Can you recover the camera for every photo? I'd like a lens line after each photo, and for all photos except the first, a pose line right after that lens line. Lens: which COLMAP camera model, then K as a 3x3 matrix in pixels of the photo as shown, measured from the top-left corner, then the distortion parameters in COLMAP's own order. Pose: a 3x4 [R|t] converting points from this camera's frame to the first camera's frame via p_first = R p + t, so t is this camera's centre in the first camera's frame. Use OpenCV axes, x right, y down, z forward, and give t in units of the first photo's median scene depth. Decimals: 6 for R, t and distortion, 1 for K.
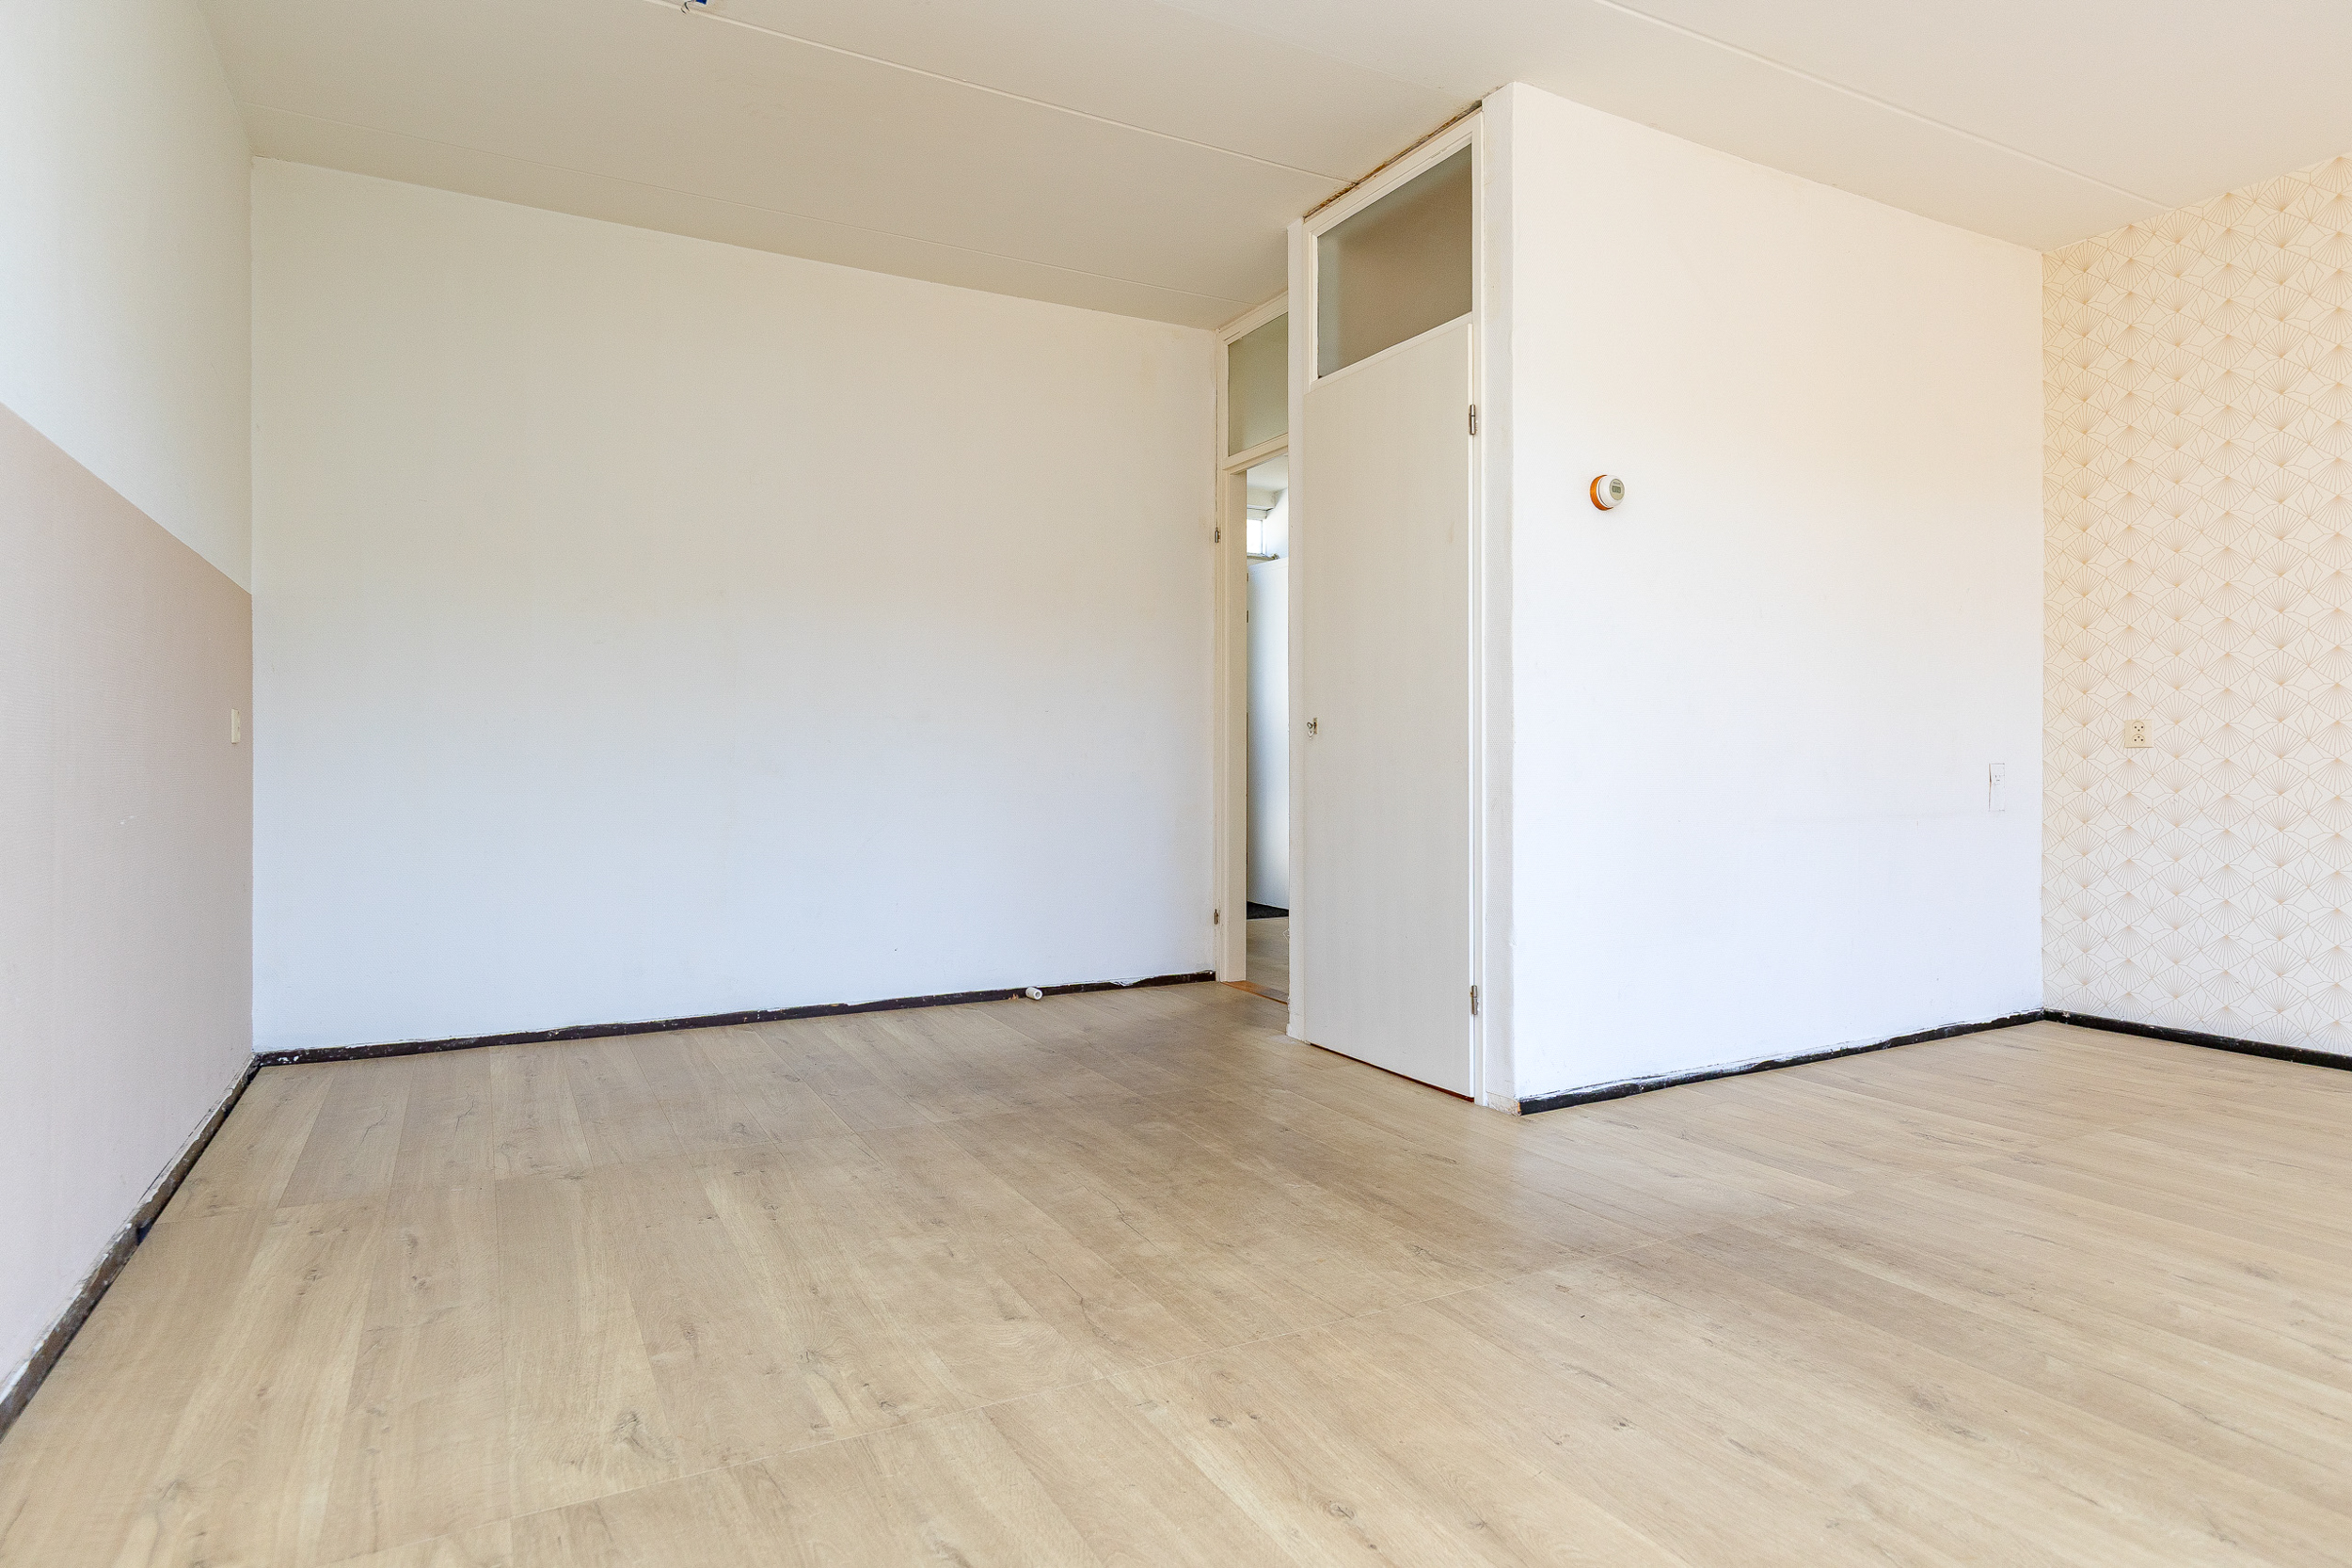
lens RADIAL K [[1293.6, 0, 1157.2], [0, 1293.6, 762.8], [0, 0, 1]] dist [0.001127, 0.001742]
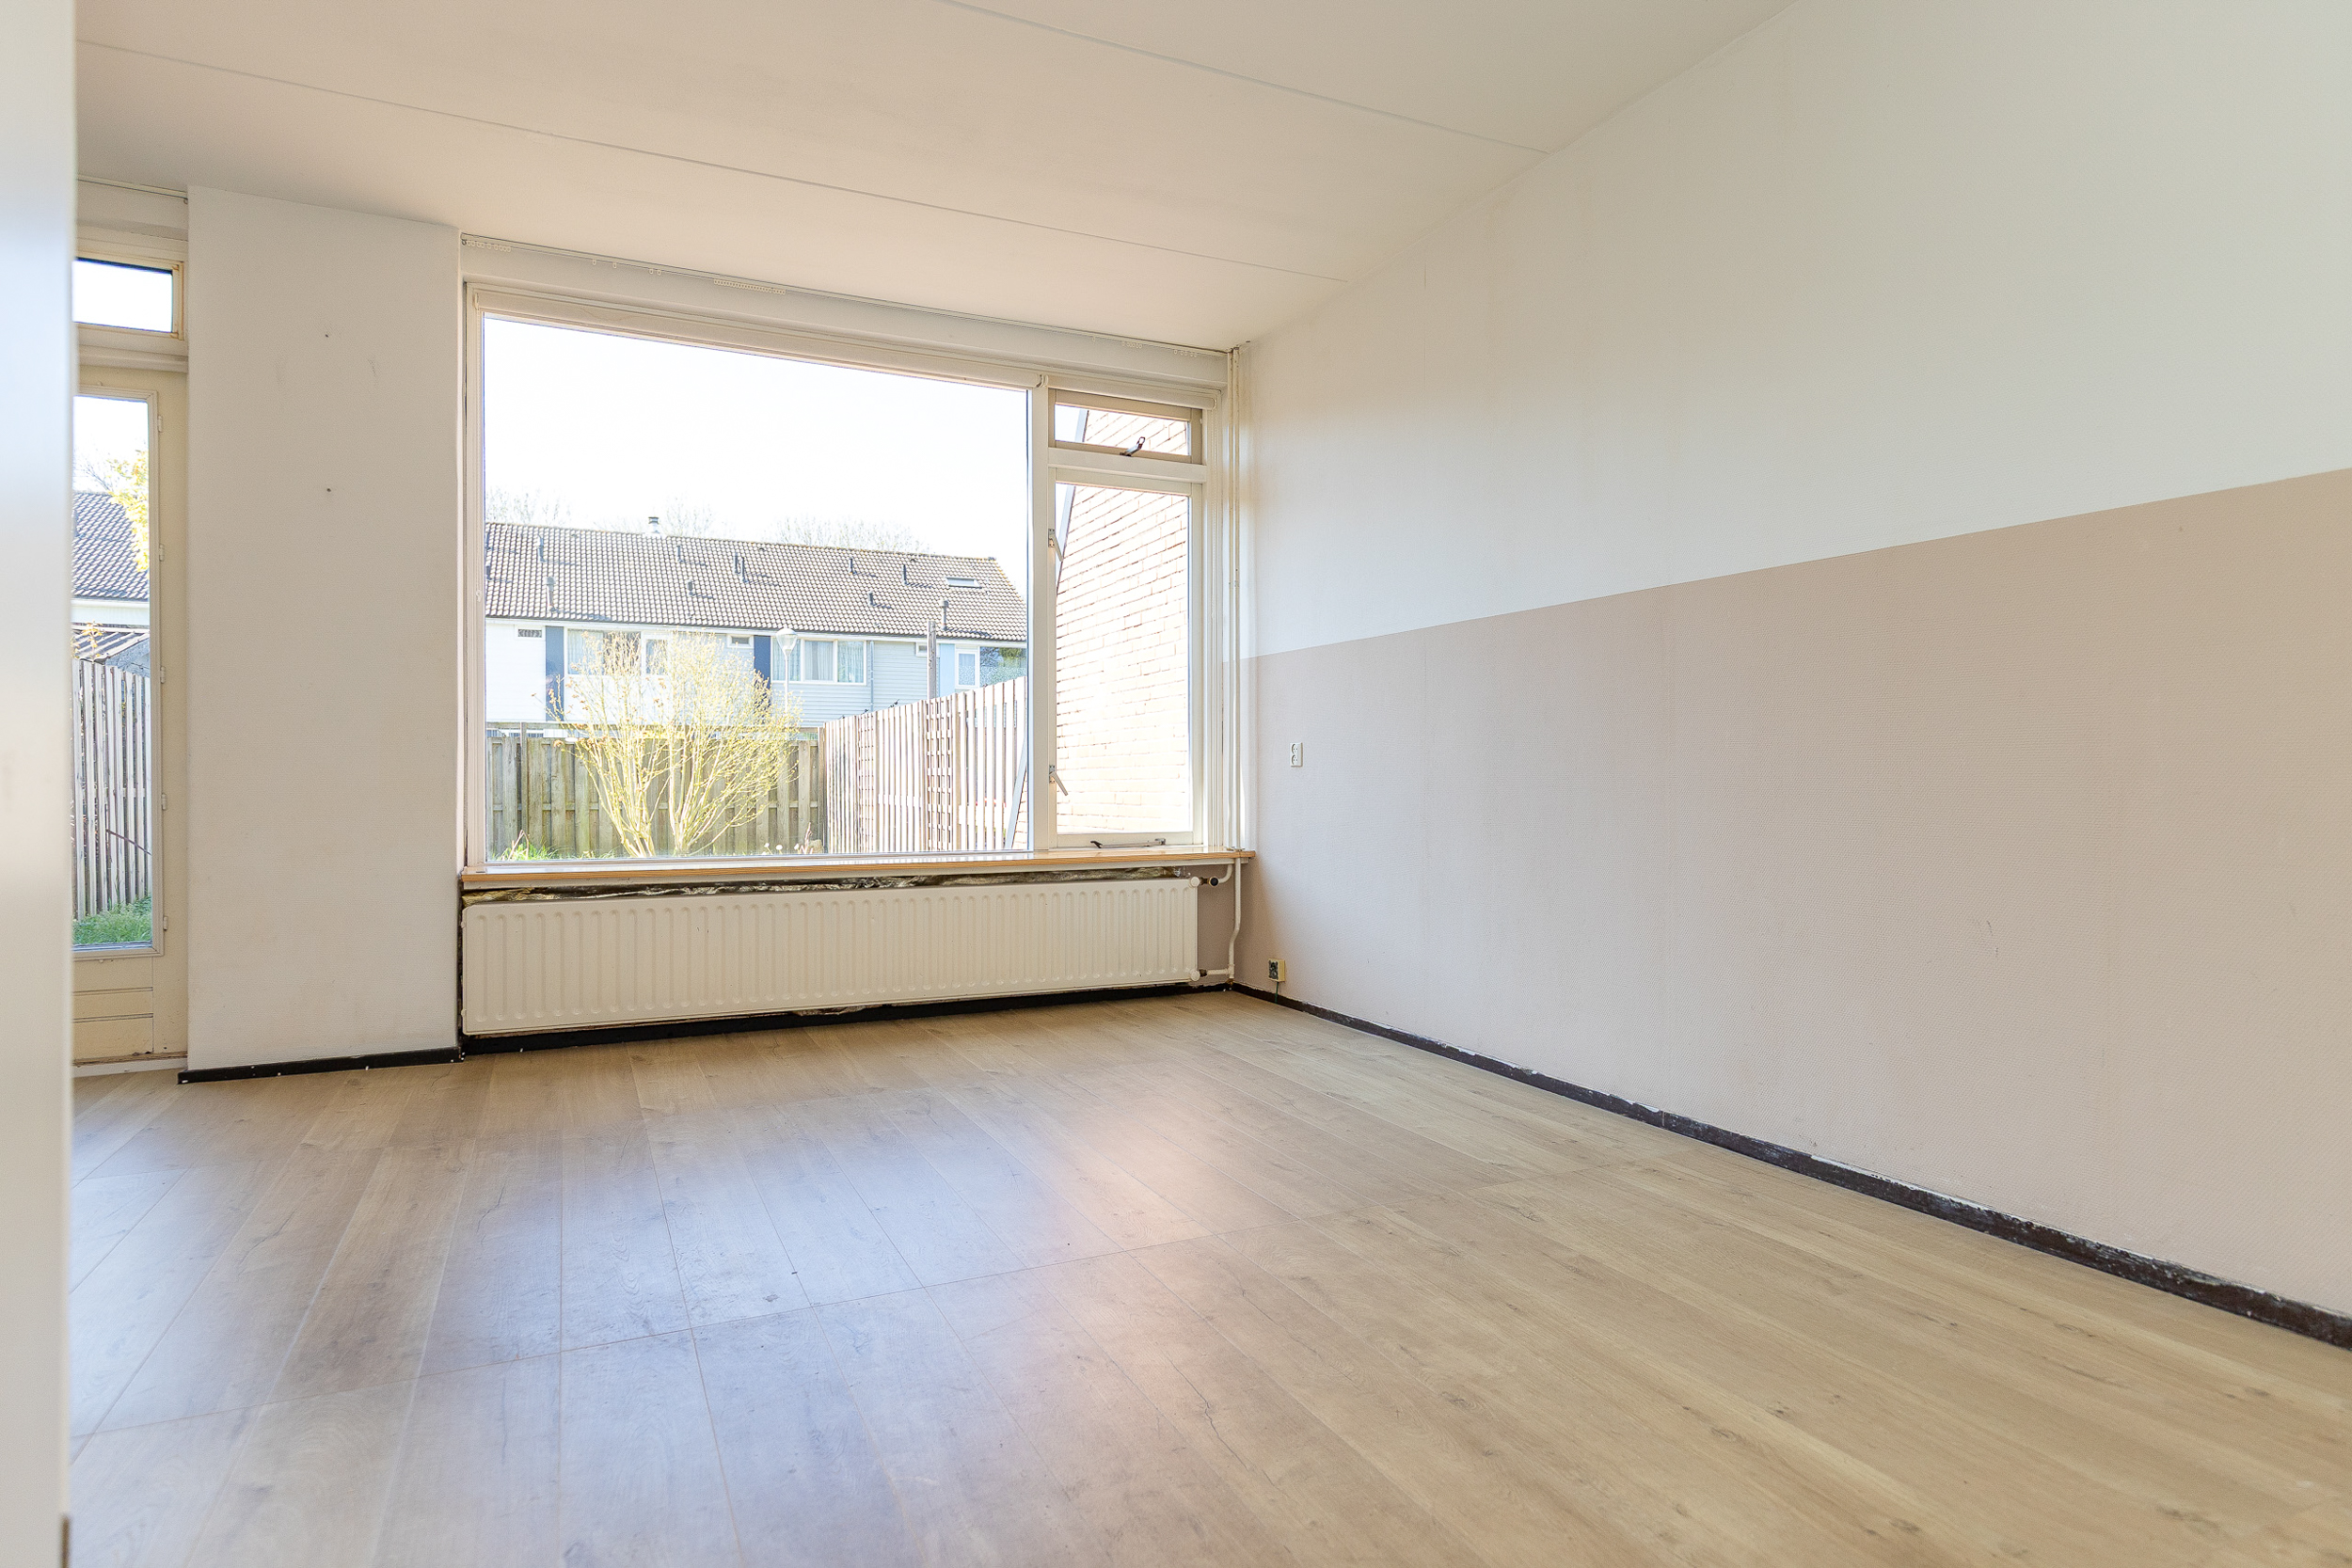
lens RADIAL K [[1278.9, 0, 1170.4], [0, 1278.9, 775.6], [0, 0, 1]] dist [0.003549, -0.000435]
pose [[-0.998992, 0.000169, 0.044896, -0.042276], [0.000099, 0.999999, -0.001567, -0.001503], [-0.044897, -0.001561, -0.998990, 1.882552]]
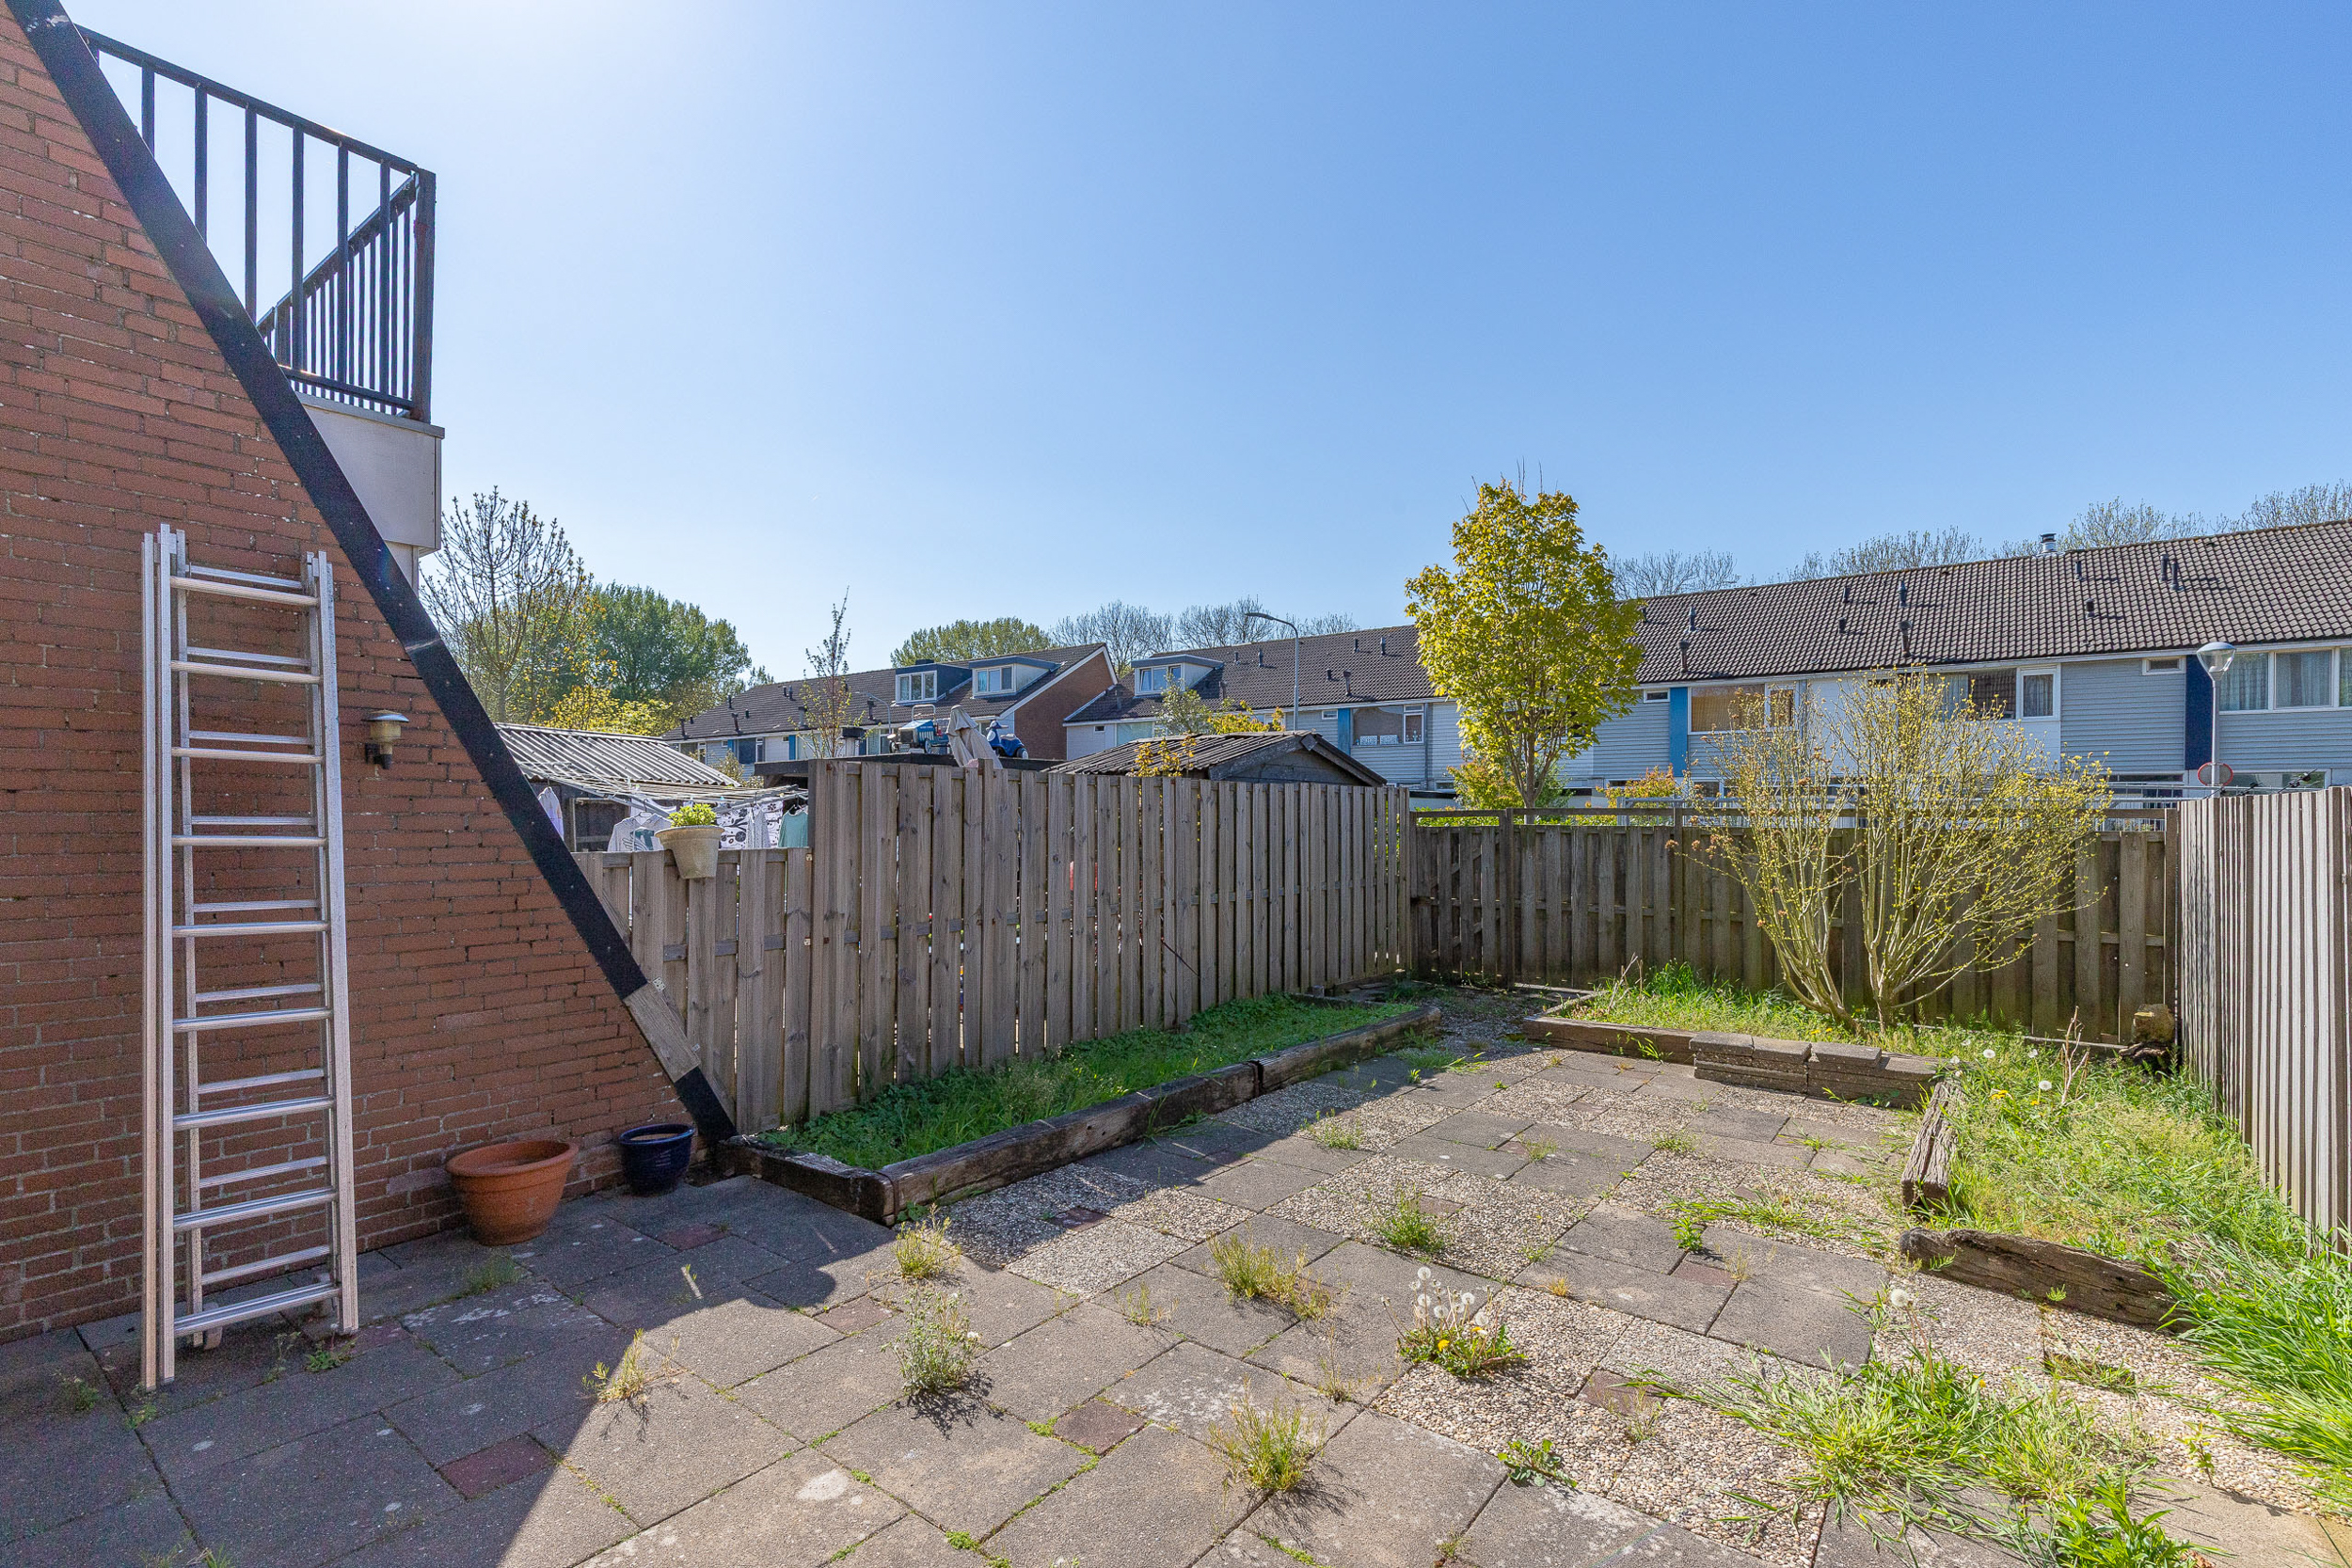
lens RADIAL K [[1072.9, 0, 1173.1], [0, 1072.9, 814.4], [0, 0, 1]] dist [0.000597, -0.000076]
pose [[-0.408781, -0.006120, 0.912612, 0.342231], [-0.003843, 0.999980, 0.004984, -0.248374], [-0.912624, -0.001470, -0.408797, -0.573320]]
